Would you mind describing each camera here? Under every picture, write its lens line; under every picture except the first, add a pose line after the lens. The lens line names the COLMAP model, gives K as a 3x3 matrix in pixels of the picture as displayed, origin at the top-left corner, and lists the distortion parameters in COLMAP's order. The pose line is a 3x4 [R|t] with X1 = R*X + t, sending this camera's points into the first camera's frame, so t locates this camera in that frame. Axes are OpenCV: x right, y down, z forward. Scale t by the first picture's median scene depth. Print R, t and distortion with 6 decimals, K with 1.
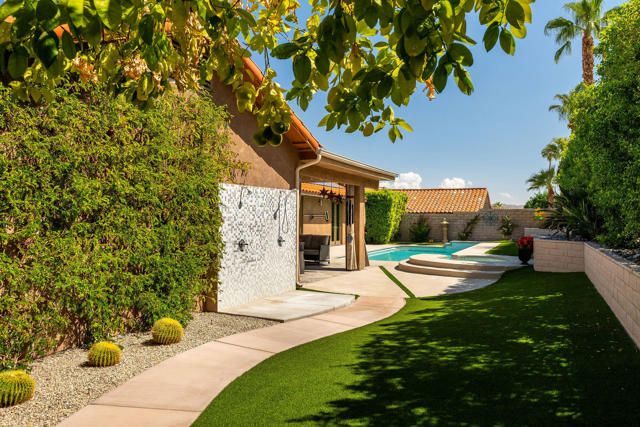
lens RADIAL K [[458.9, 0, 320.0], [0, 458.9, 213.5], [0, 0, 1]] dist [-0.004213, -0.001436]
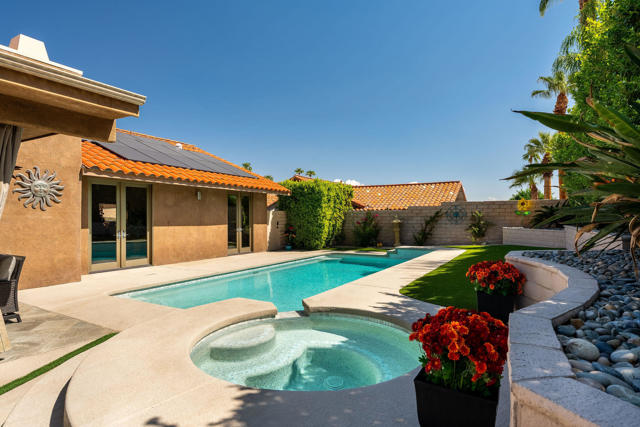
lens RADIAL K [[355.5, 0, 320.0], [0, 355.5, 213.5], [0, 0, 1]] dist [-0.004417, -0.001470]
pose [[0.997430, -0.016263, -0.069773, 0.186725], [0.015898, 0.999857, -0.005775, 0.008413], [0.069857, 0.004651, 0.997546, 0.397656]]
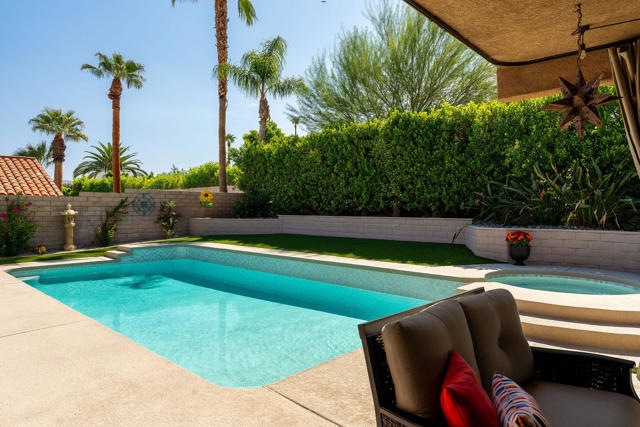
lens RADIAL K [[409.5, 0, 320.0], [0, 409.5, 213.5], [0, 0, 1]] dist [-0.004995, 0.000067]
pose [[0.294219, -0.019556, 0.955538, -0.091964], [-0.008072, 0.999704, 0.022945, 0.008001], [-0.955704, -0.014464, 0.293974, 0.589541]]
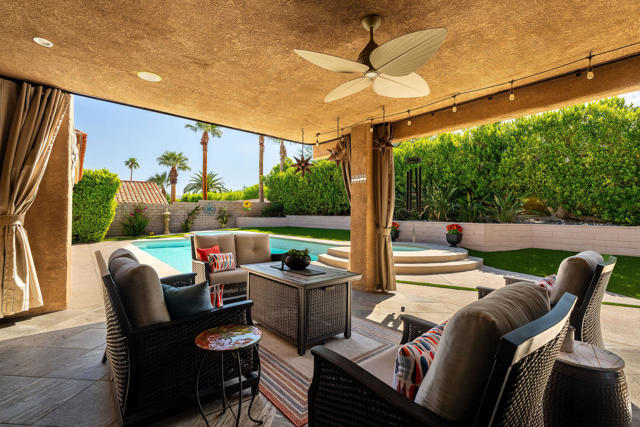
lens RADIAL K [[290.2, 0, 320.0], [0, 290.2, 213.5], [0, 0, 1]] dist [0.000509, -0.000016]
pose [[0.408035, -0.005090, 0.912952, -0.147869], [-0.008399, 0.999921, 0.009329, 0.012364], [-0.912928, -0.011475, 0.407960, 0.466608]]
